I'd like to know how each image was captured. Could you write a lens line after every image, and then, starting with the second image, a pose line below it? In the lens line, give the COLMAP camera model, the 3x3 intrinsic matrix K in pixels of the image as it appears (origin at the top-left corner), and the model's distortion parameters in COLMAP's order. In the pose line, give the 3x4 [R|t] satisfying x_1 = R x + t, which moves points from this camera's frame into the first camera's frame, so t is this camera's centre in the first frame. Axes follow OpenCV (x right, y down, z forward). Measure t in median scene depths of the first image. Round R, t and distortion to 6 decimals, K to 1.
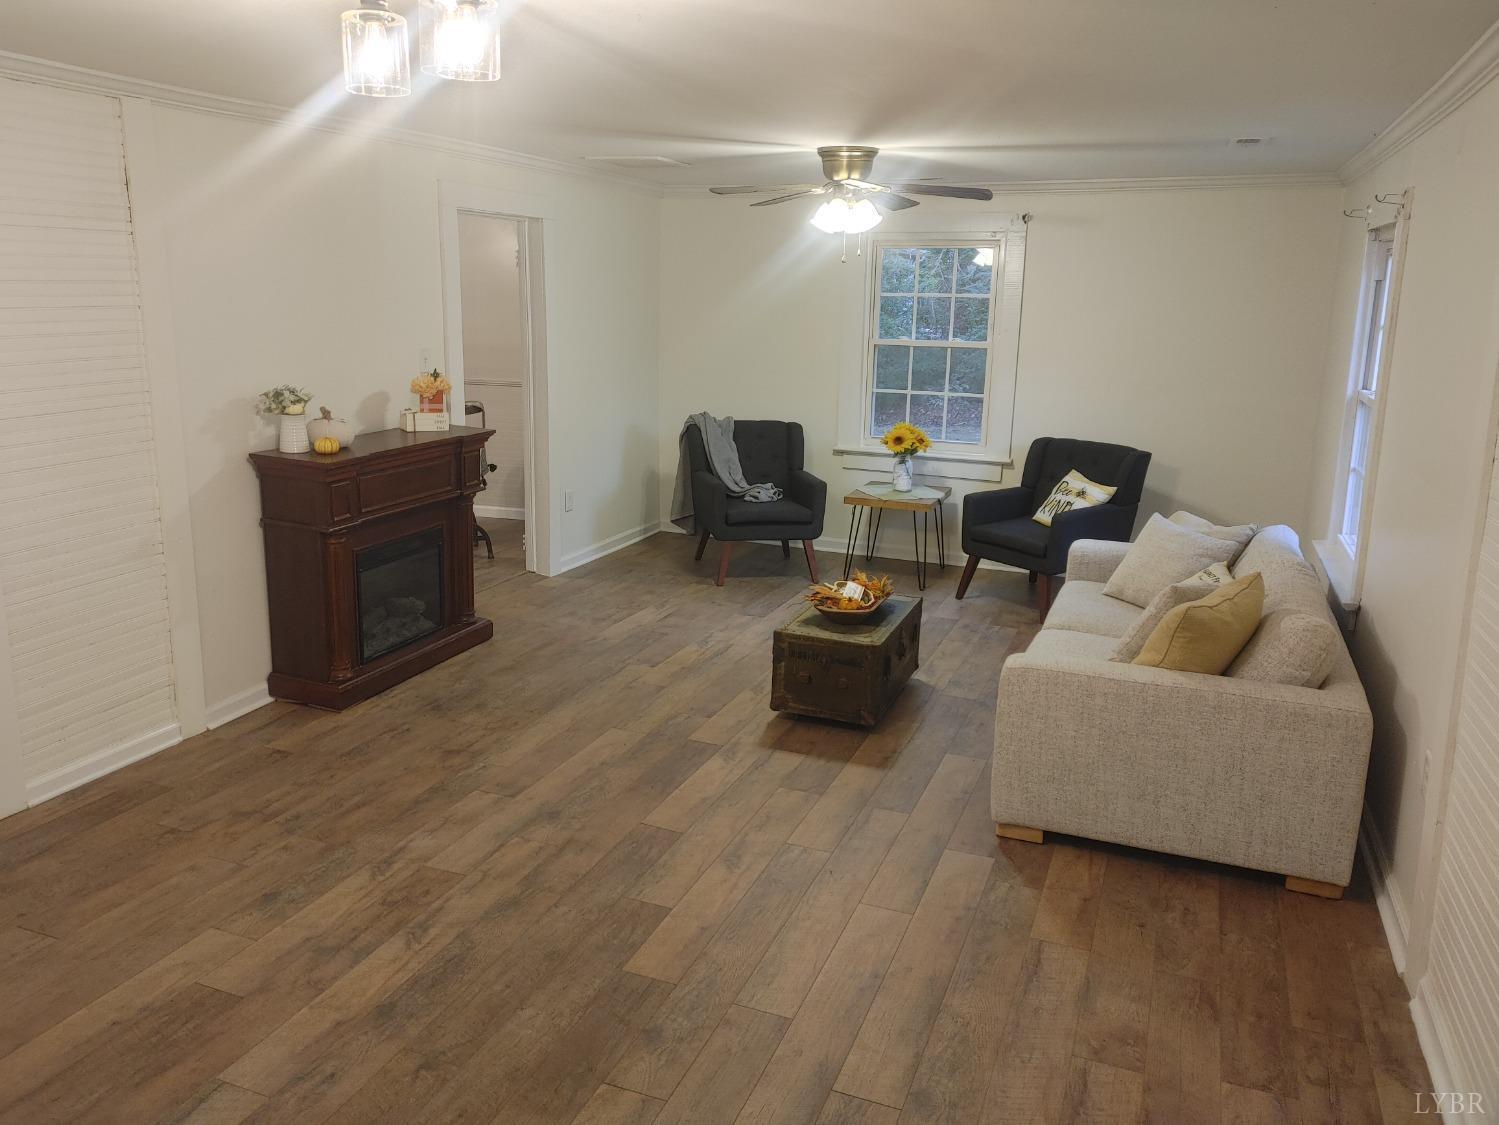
lens RADIAL K [[1134.6, 0, 736.1], [0, 1134.6, 554.9], [0, 0, 1]] dist [0.059685, -0.045023]
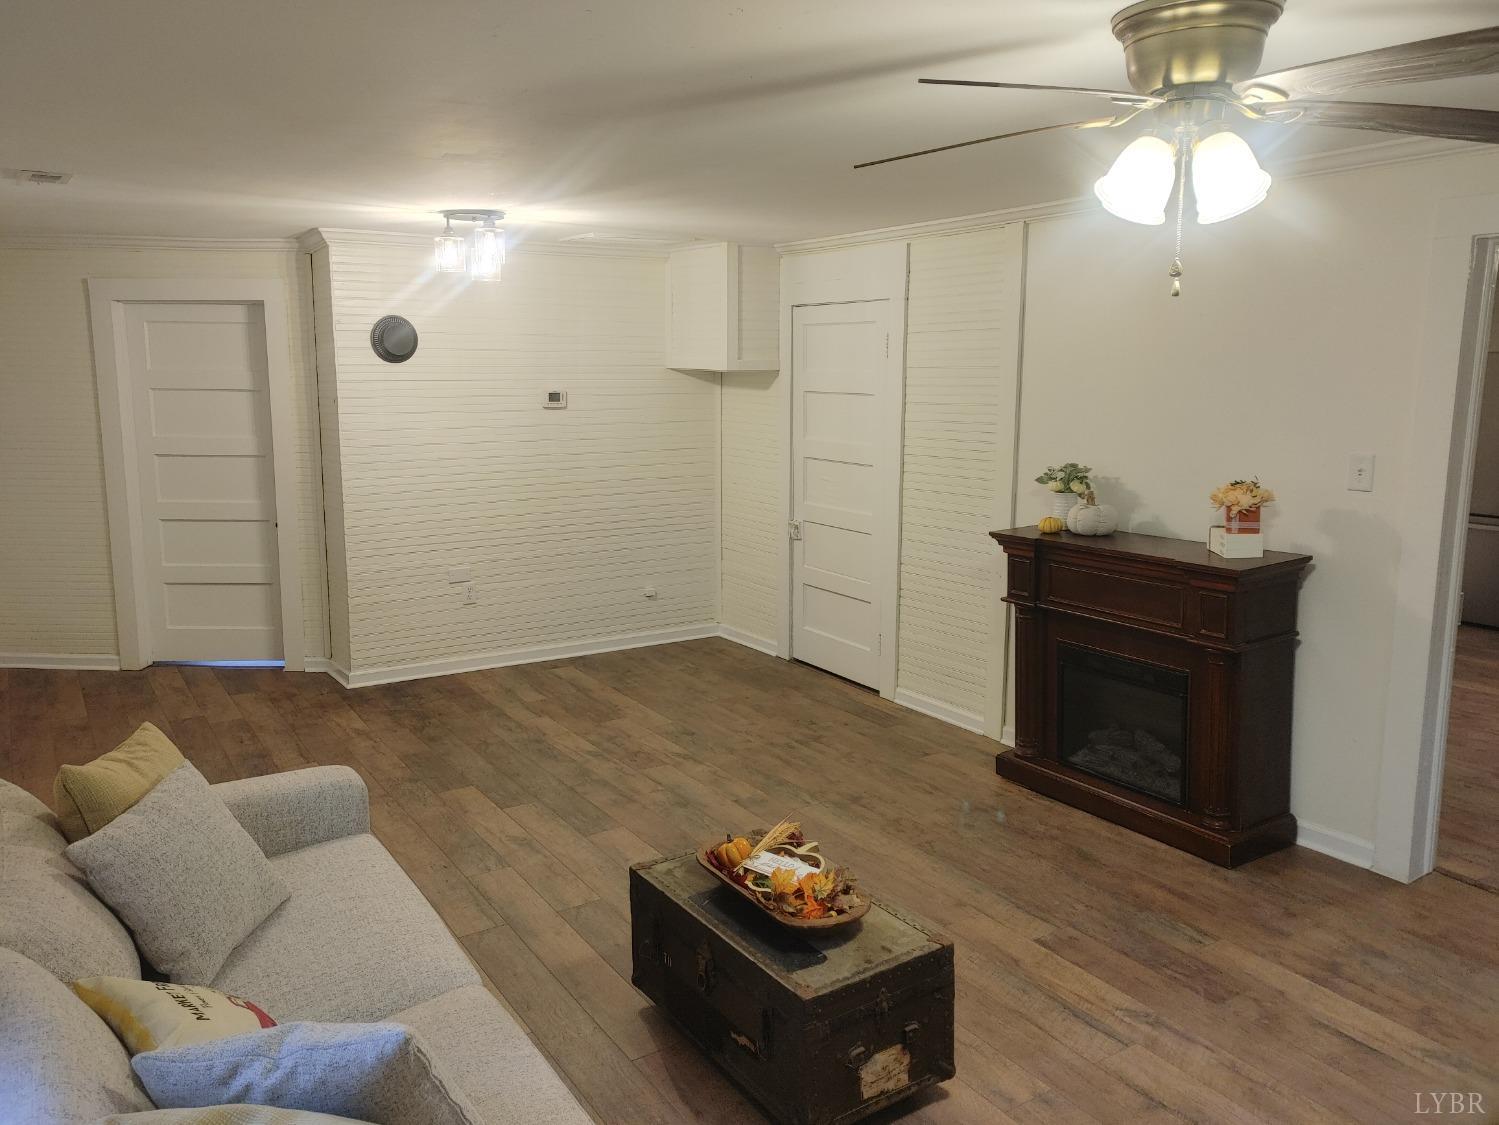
lens RADIAL K [[1134.6, 0, 736.1], [0, 1134.6, 554.9], [0, 0, 1]] dist [0.059685, -0.045023]
pose [[-0.578950, 0.122556, -0.806100, 0.719775], [-0.189735, 0.941250, 0.279373, -0.354421], [0.792981, 0.314688, -0.521683, 1.550934]]
